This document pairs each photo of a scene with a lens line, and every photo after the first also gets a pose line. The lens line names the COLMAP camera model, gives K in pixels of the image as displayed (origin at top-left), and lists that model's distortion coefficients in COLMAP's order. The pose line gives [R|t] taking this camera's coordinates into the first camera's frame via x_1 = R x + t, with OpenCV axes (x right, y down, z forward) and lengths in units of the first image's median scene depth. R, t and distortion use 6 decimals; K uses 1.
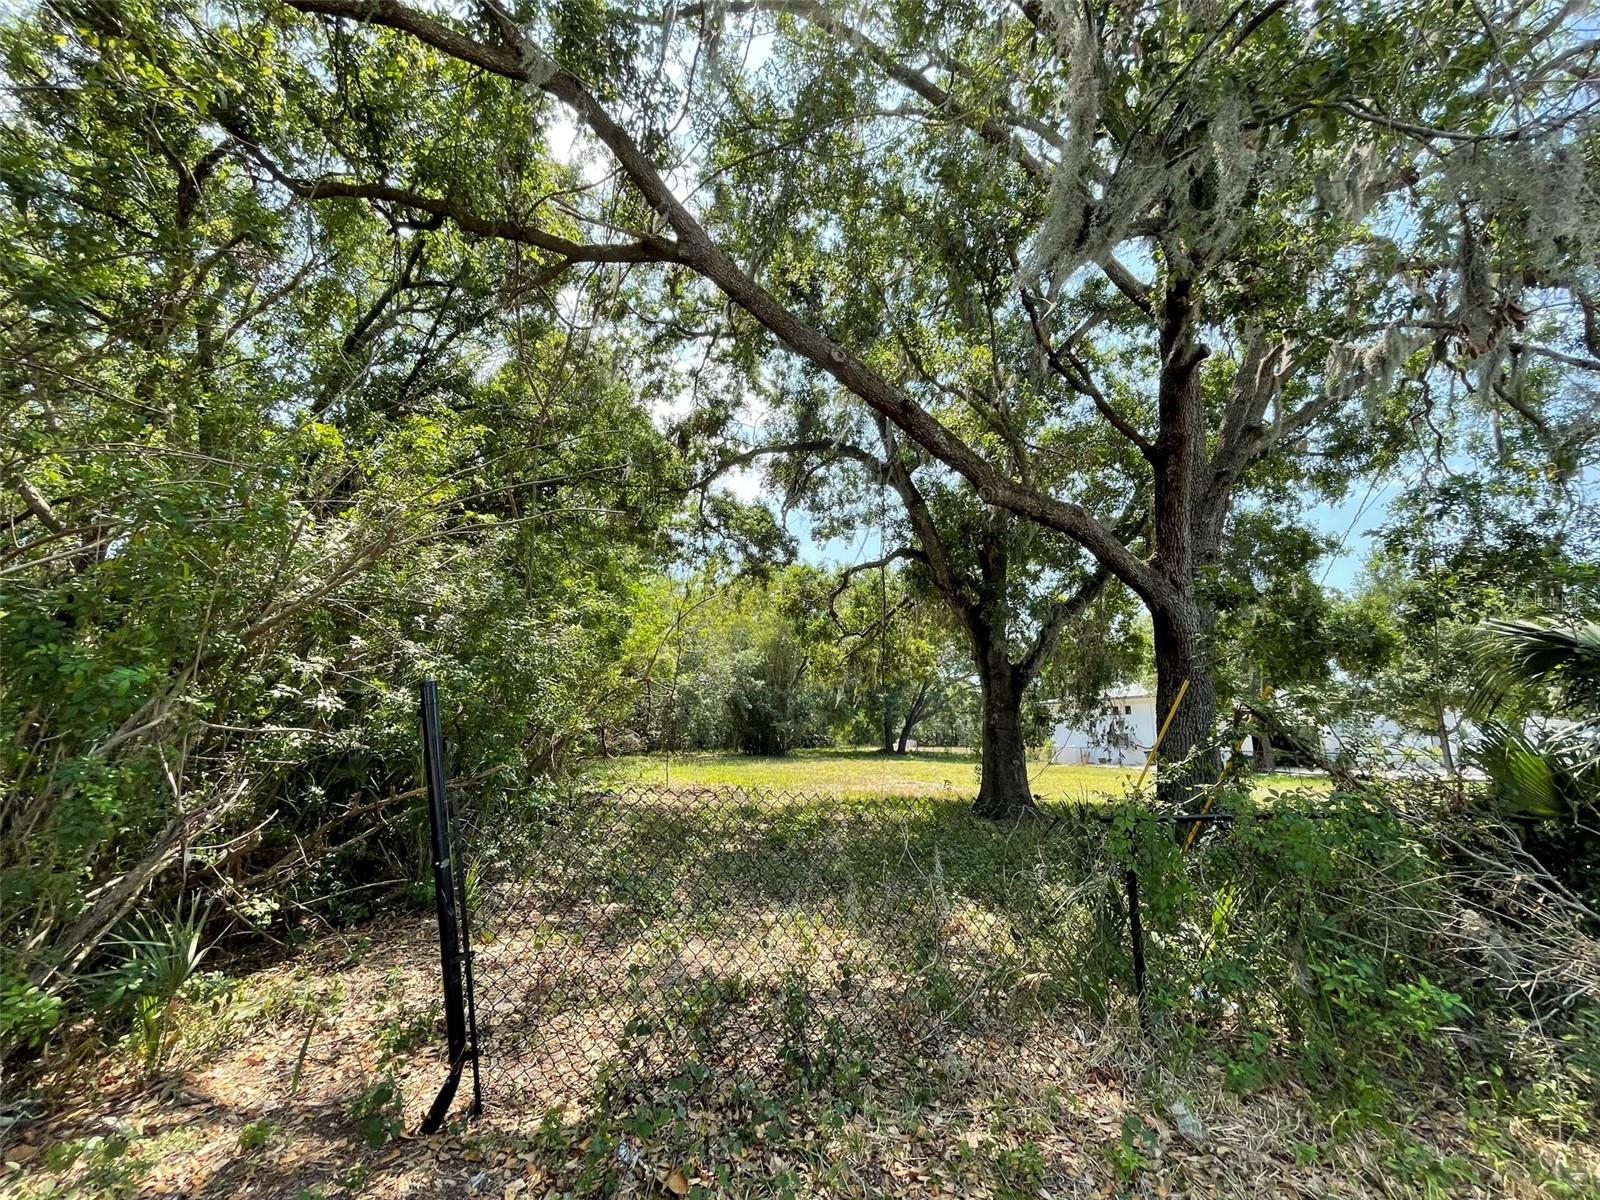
lens RADIAL K [[645.0, 0, 796.2], [0, 645.0, 594.7], [0, 0, 1]] dist [-0.000183, -0.001079]
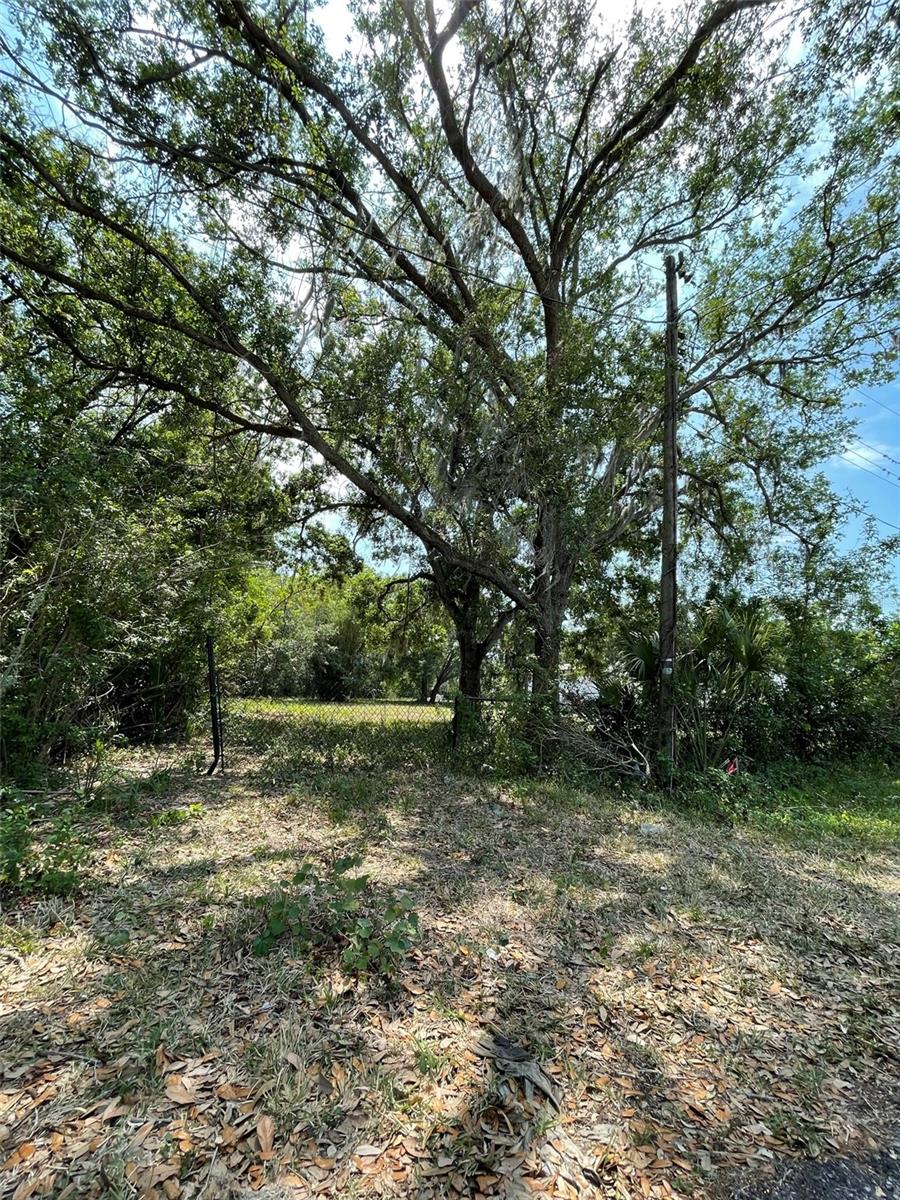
lens RADIAL K [[483.7, 0, 451.3], [0, 483.7, 598.3], [0, 0, 1]] dist [-0.000183, -0.001079]
pose [[0.982973, 0.069670, 0.170030, 0.020116], [-0.073546, 0.997154, 0.016598, -0.023950], [-0.168389, -0.028820, 0.985299, -0.213461]]
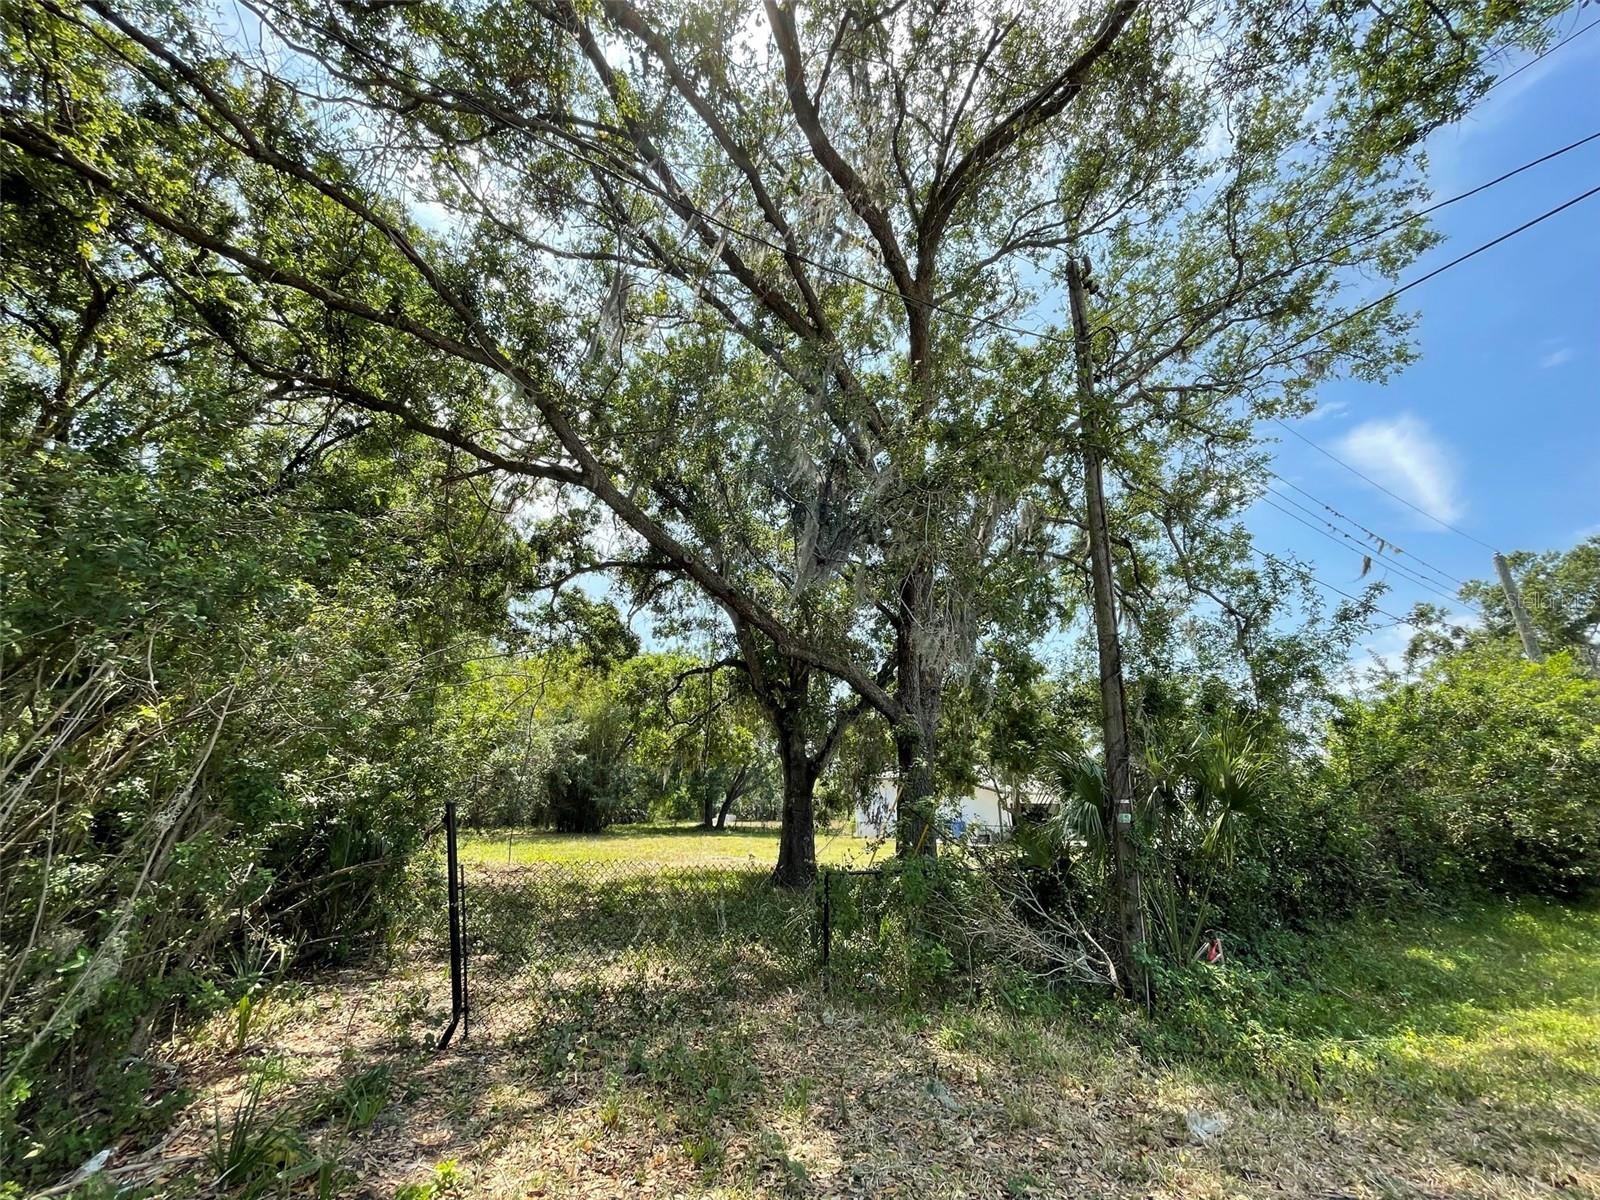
lens RADIAL K [[645.0, 0, 799.9], [0, 645.0, 598.3], [0, 0, 1]] dist [-0.000183, -0.001079]
pose [[0.963326, 0.082832, 0.255230, -0.020689], [-0.056761, 0.992542, -0.107882, -0.046379], [-0.262262, 0.089438, 0.960843, -0.166784]]
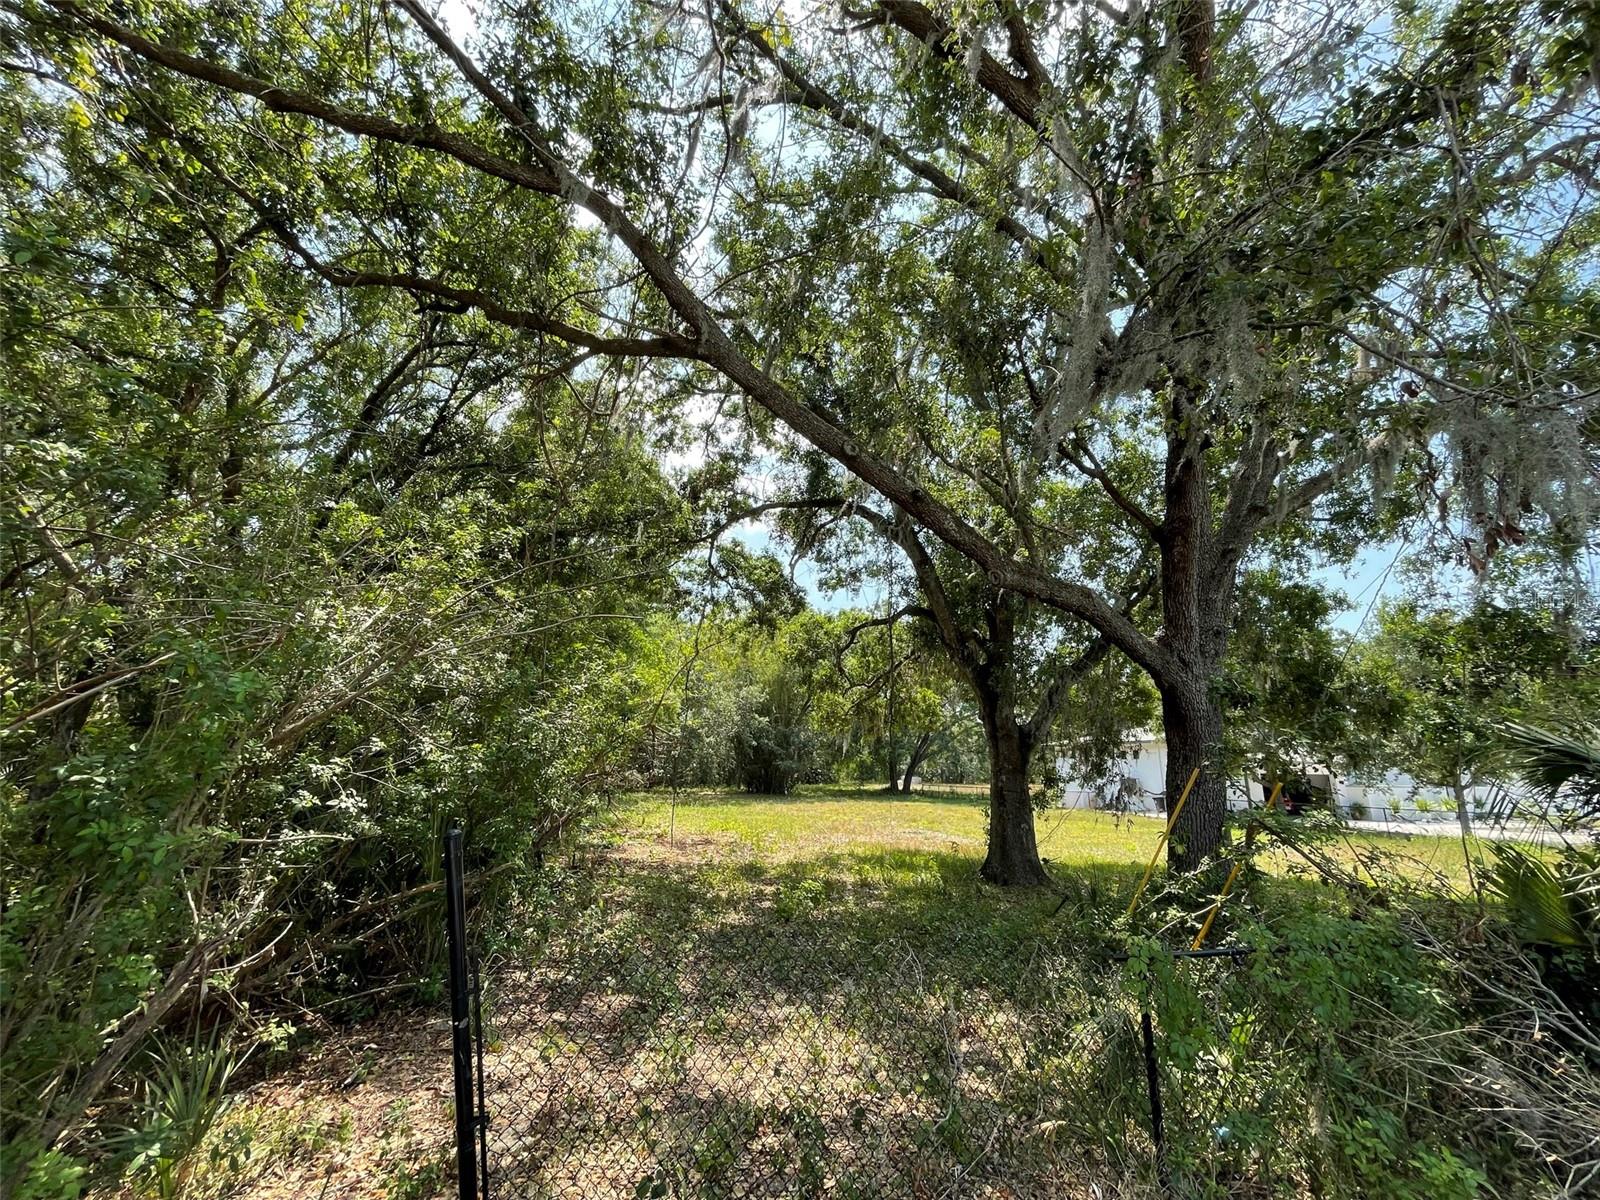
lens RADIAL K [[645.0, 0, 796.4], [0, 645.0, 594.8], [0, 0, 1]] dist [-0.000183, -0.001079]
pose [[0.999897, 0.012411, -0.007263, -0.004073], [-0.012732, 0.998861, -0.045977, -0.031657], [0.006685, 0.046065, 0.998916, -0.004811]]
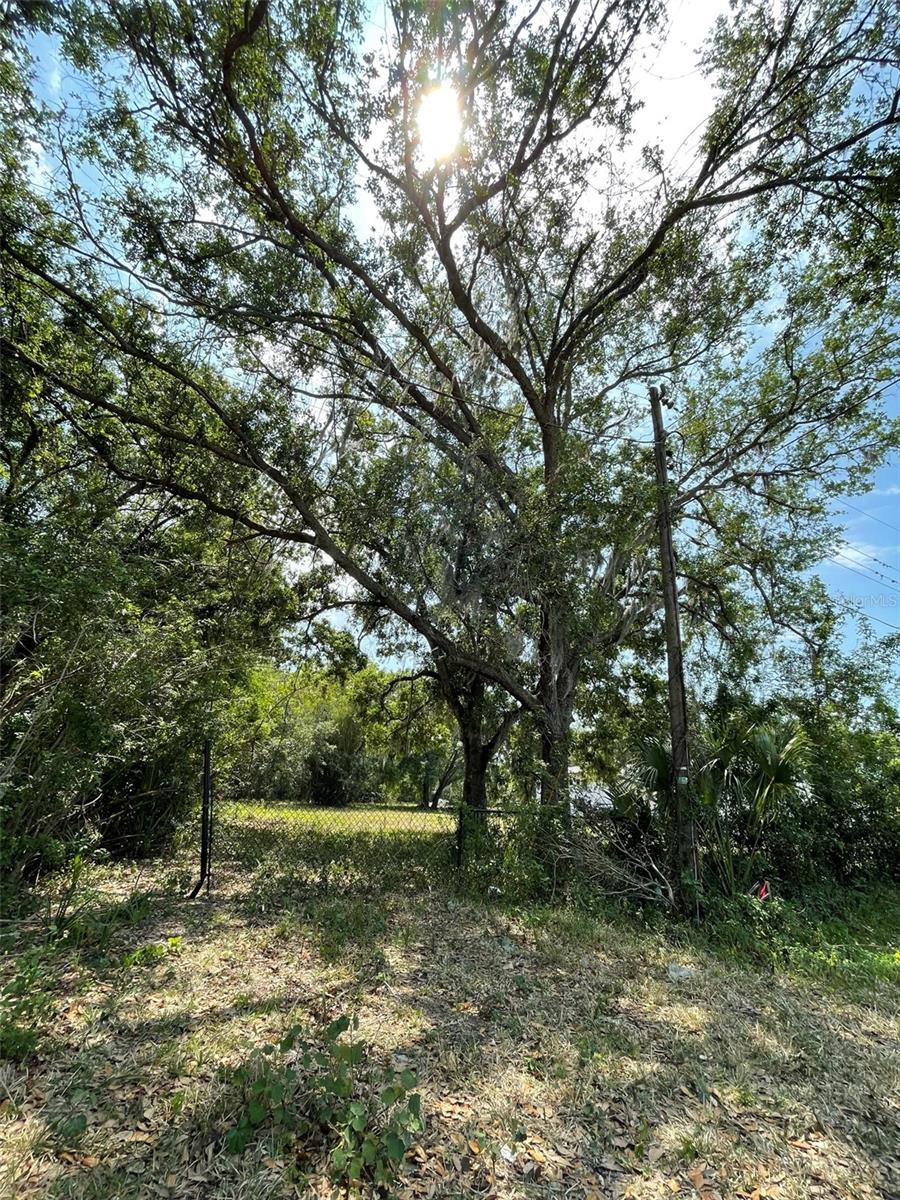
lens RADIAL K [[483.7, 0, 451.7], [0, 483.7, 596.7], [0, 0, 1]] dist [-0.000183, -0.001079]
pose [[0.983632, 0.105955, 0.145742, 0.018105], [-0.079001, 0.980548, -0.179676, -0.029702], [-0.161945, 0.165222, 0.972870, -0.215392]]
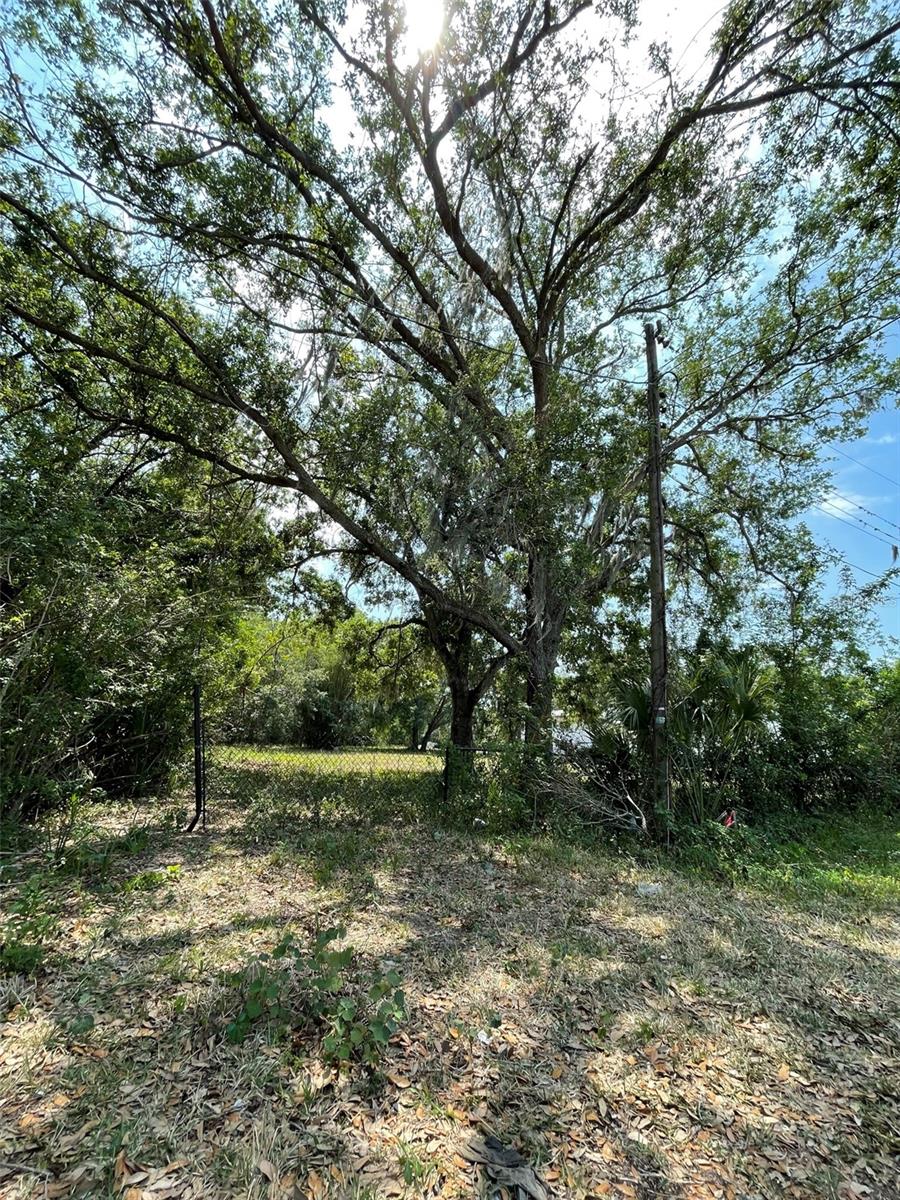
lens RADIAL K [[483.7, 0, 451.5], [0, 483.7, 597.2], [0, 0, 1]] dist [-0.000183, -0.001079]
pose [[0.979848, 0.088789, 0.178924, 0.020085], [-0.075944, 0.994102, -0.077421, -0.026963], [-0.184743, 0.062272, 0.980812, -0.214699]]
